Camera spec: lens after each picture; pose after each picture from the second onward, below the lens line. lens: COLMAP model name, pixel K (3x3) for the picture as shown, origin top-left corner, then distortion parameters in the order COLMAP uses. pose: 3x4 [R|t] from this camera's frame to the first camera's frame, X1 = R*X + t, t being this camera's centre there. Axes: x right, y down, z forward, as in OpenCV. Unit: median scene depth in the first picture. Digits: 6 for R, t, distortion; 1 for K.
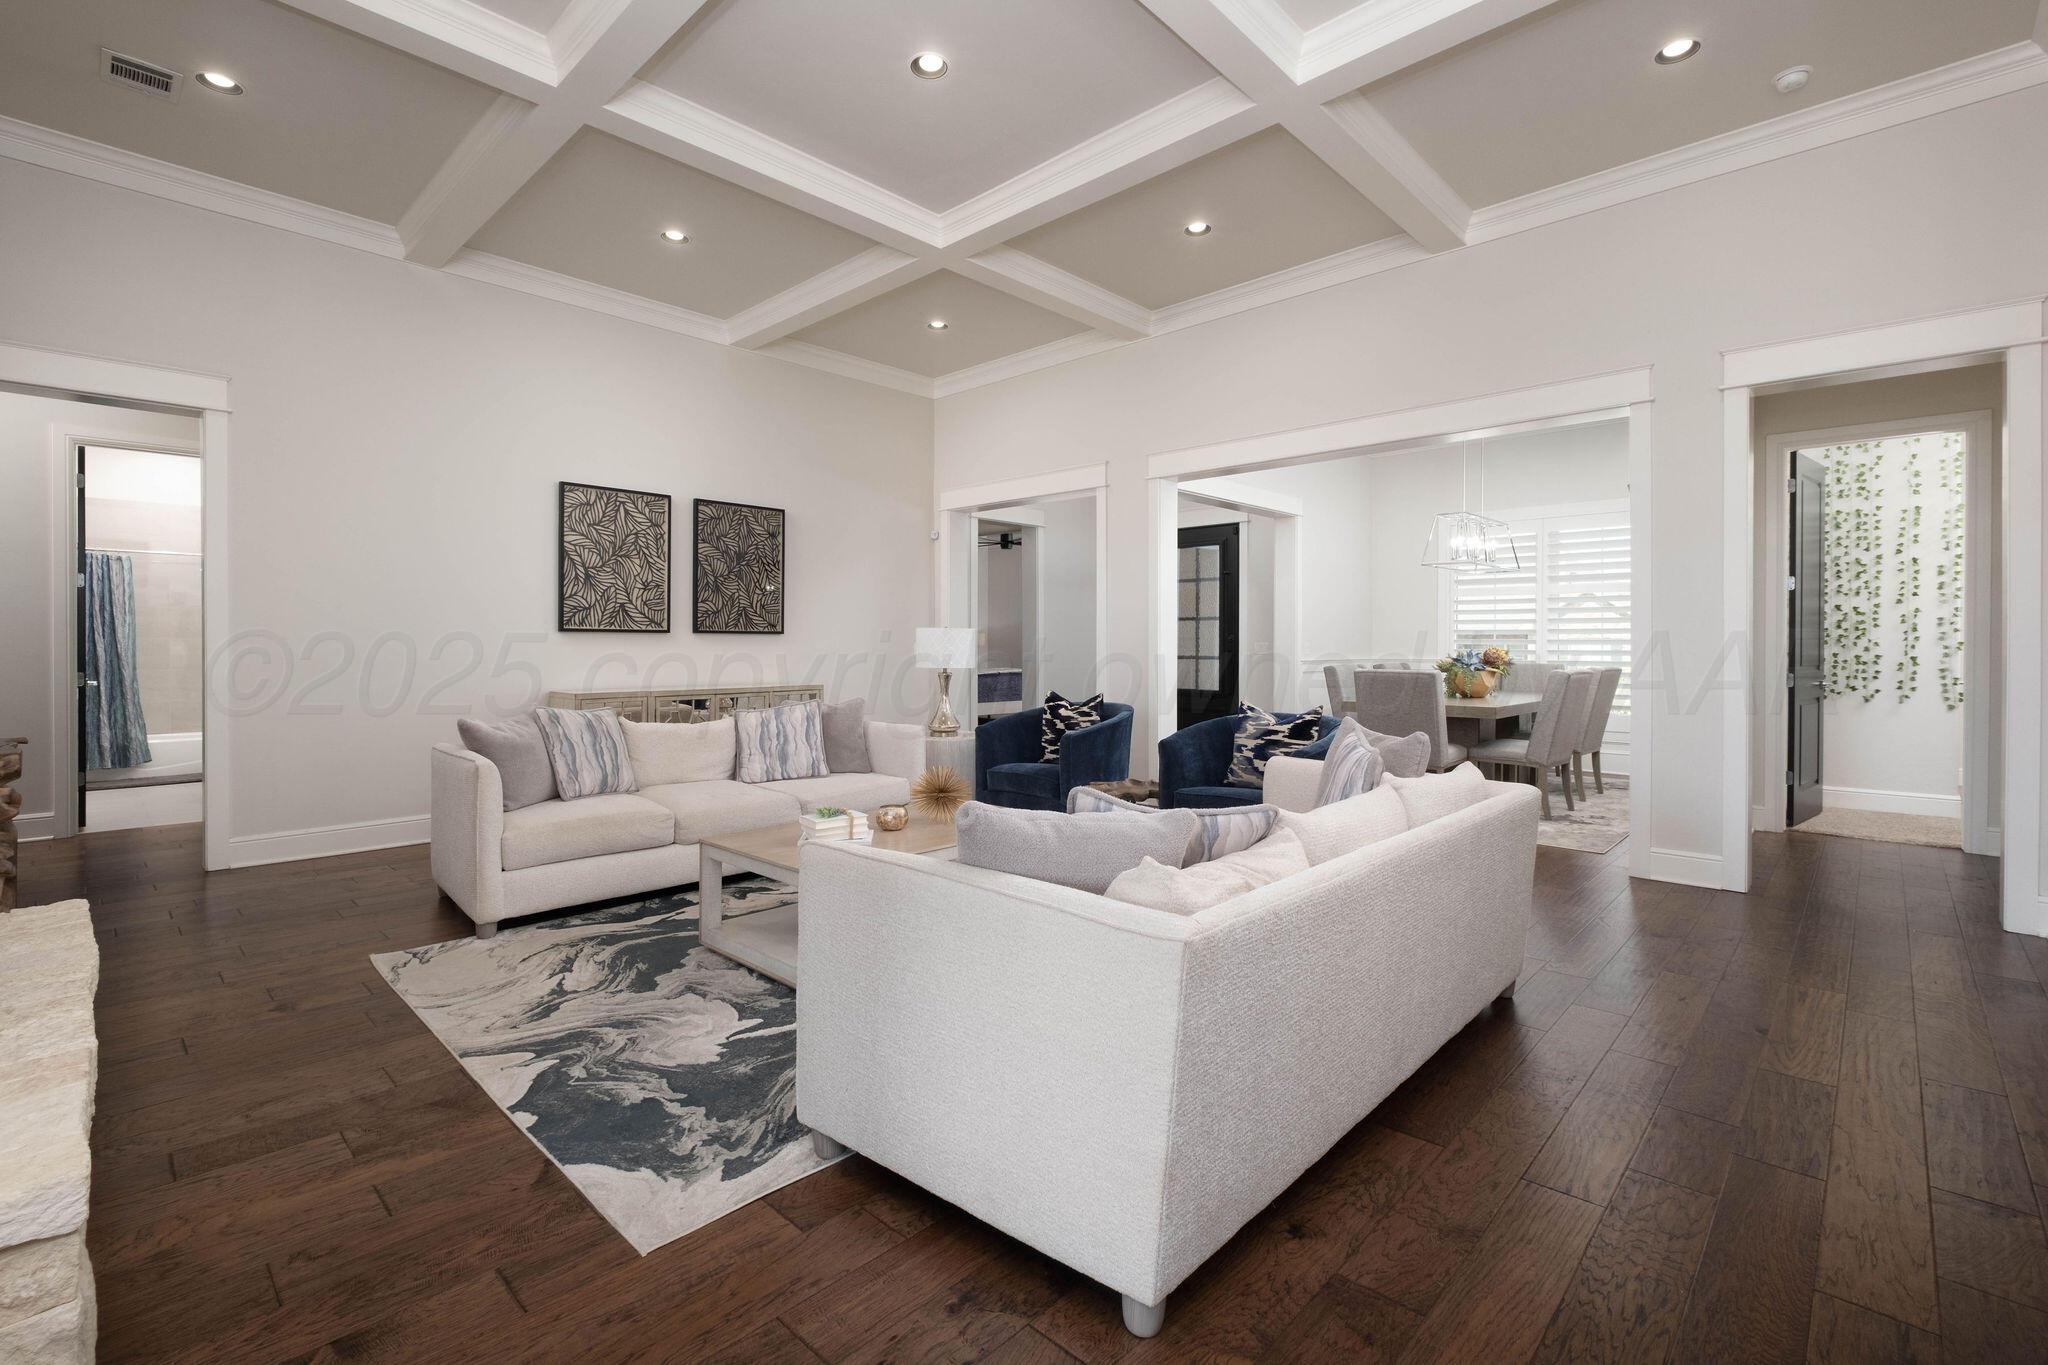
lens RADIAL K [[913.5, 0, 1032.8], [0, 913.5, 667.6], [0, 0, 1]] dist [0.011438, -0.008192]
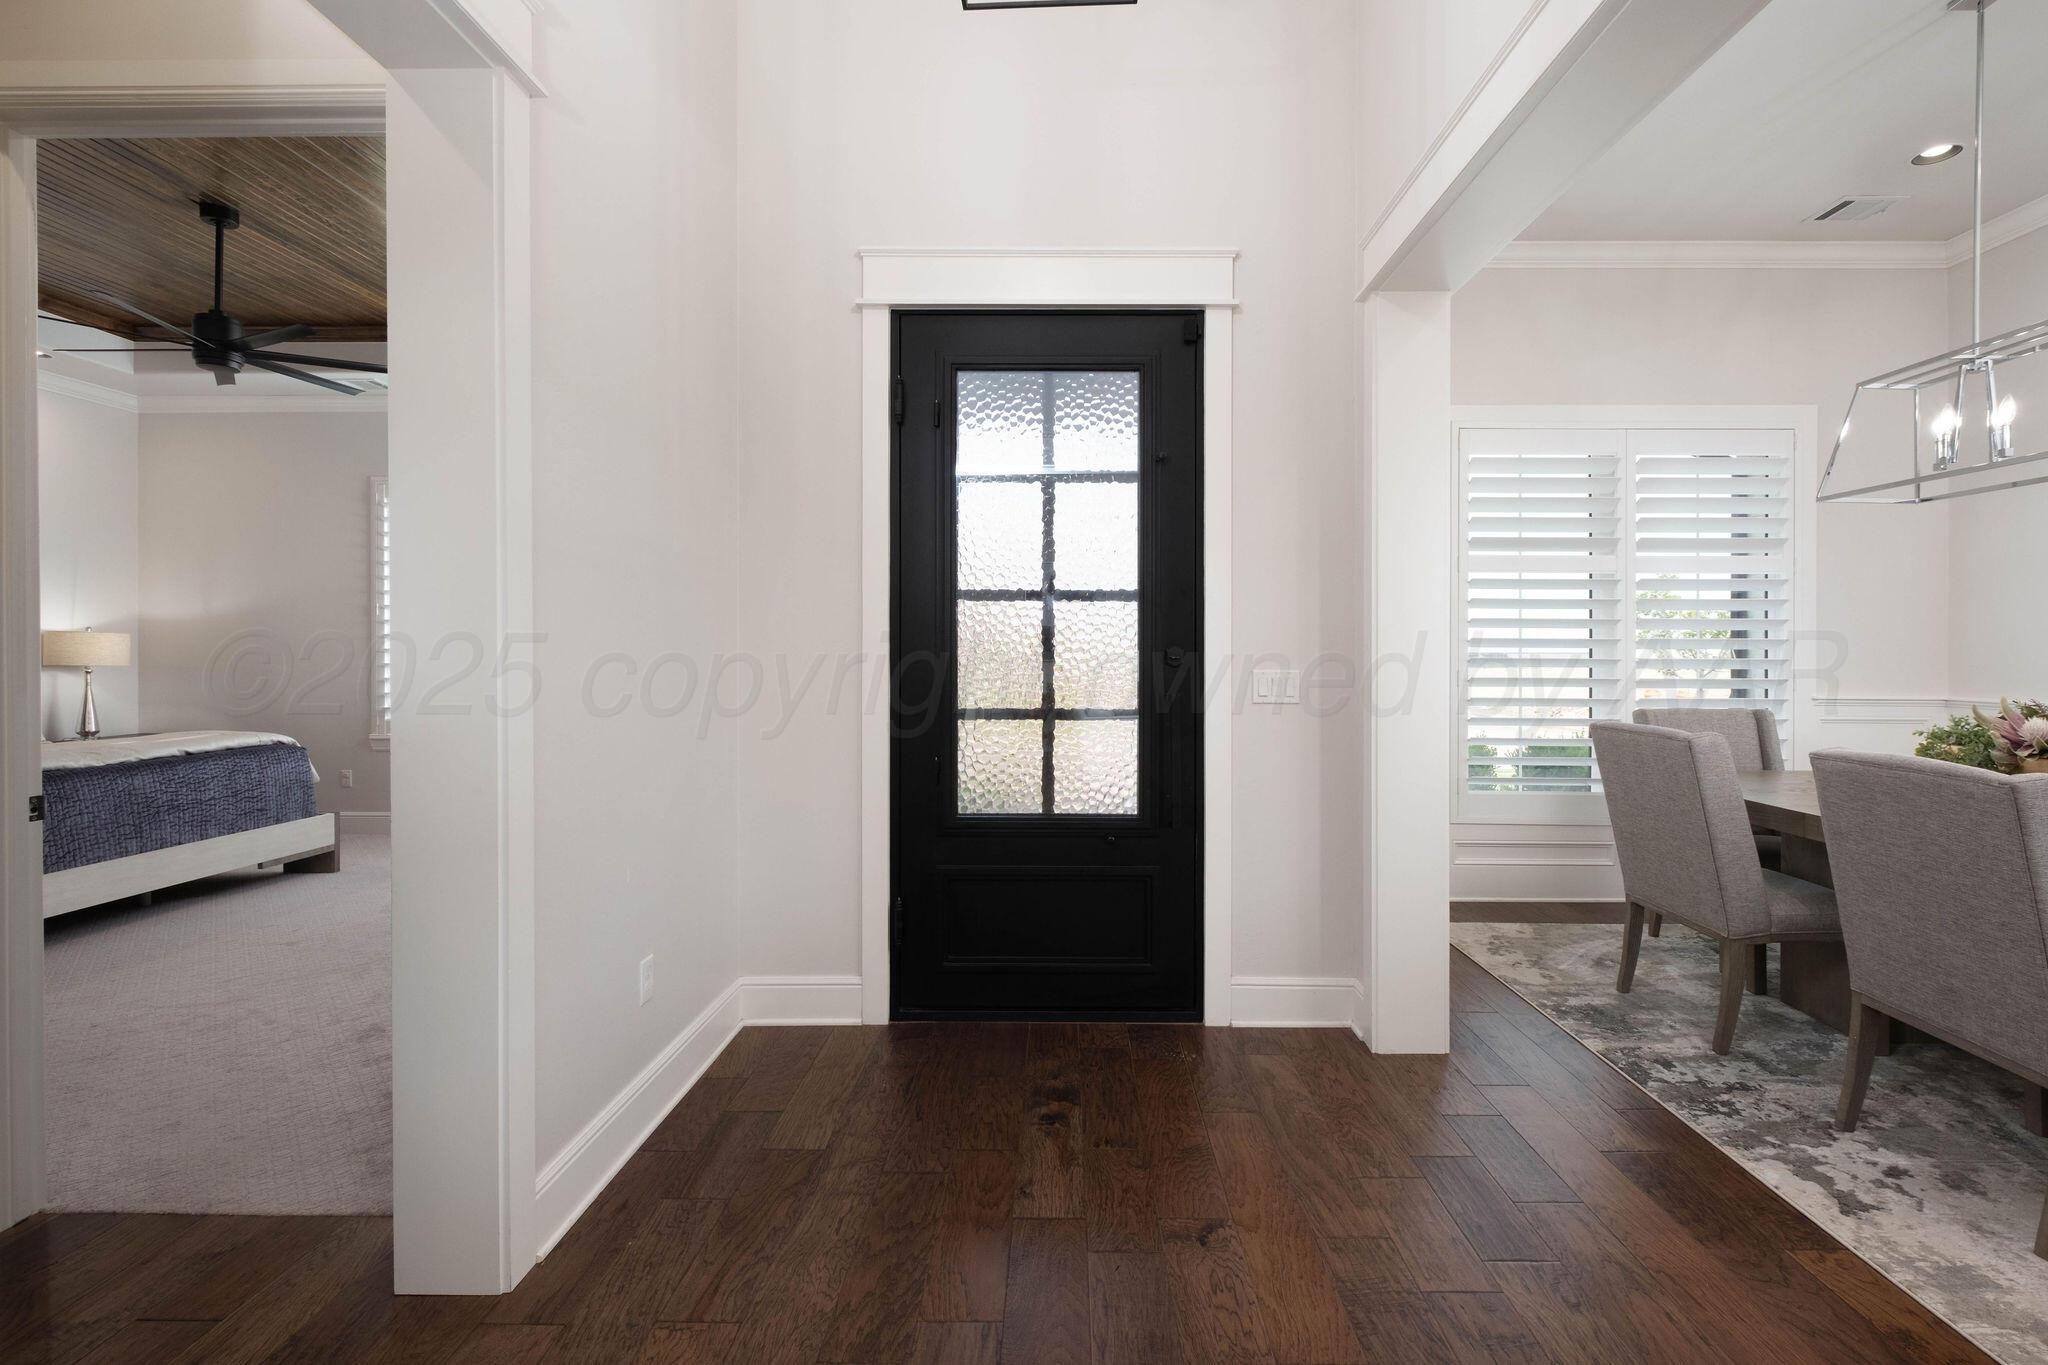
lens RADIAL K [[913.5, 0, 1032.8], [0, 913.5, 667.6], [0, 0, 1]] dist [0.011438, -0.008192]
pose [[0.736935, -0.012471, 0.675849, -0.047327], [0.009268, 0.999922, 0.008345, -0.030984], [-0.675900, 0.000114, 0.736993, 0.786255]]
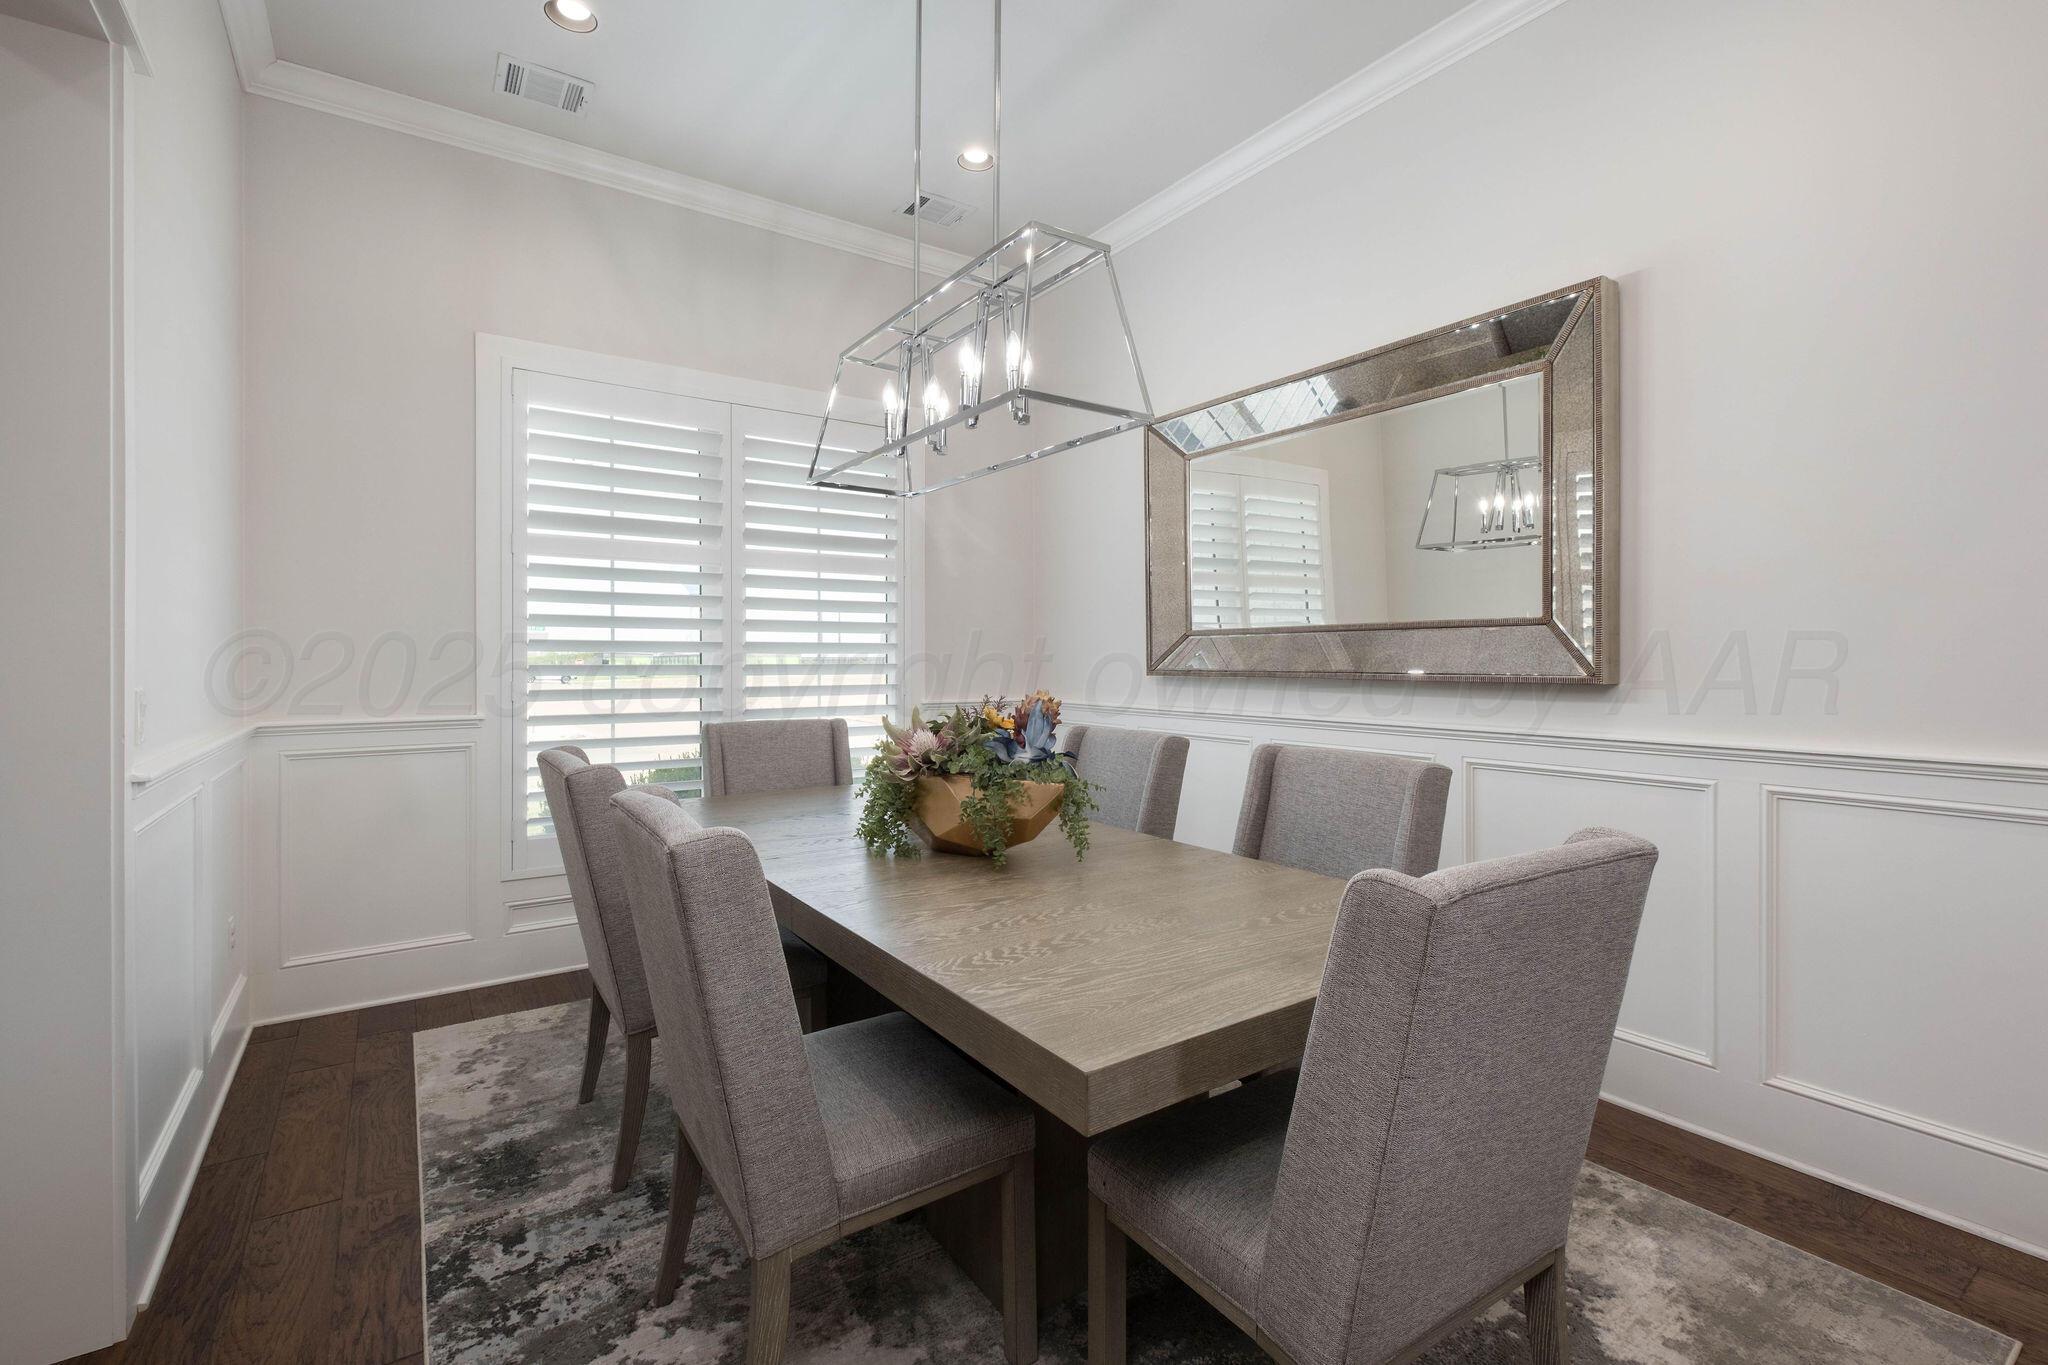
lens RADIAL K [[918.2, 0, 1024.0], [0, 918.2, 682.5], [0, 0, 1]] dist [-0.002290, -0.010082]
pose [[0.215702, -0.027896, 0.976061, 0.127682], [0.016128, 0.999557, 0.025003, -0.028842], [-0.976326, 0.010349, 0.216056, 0.706573]]
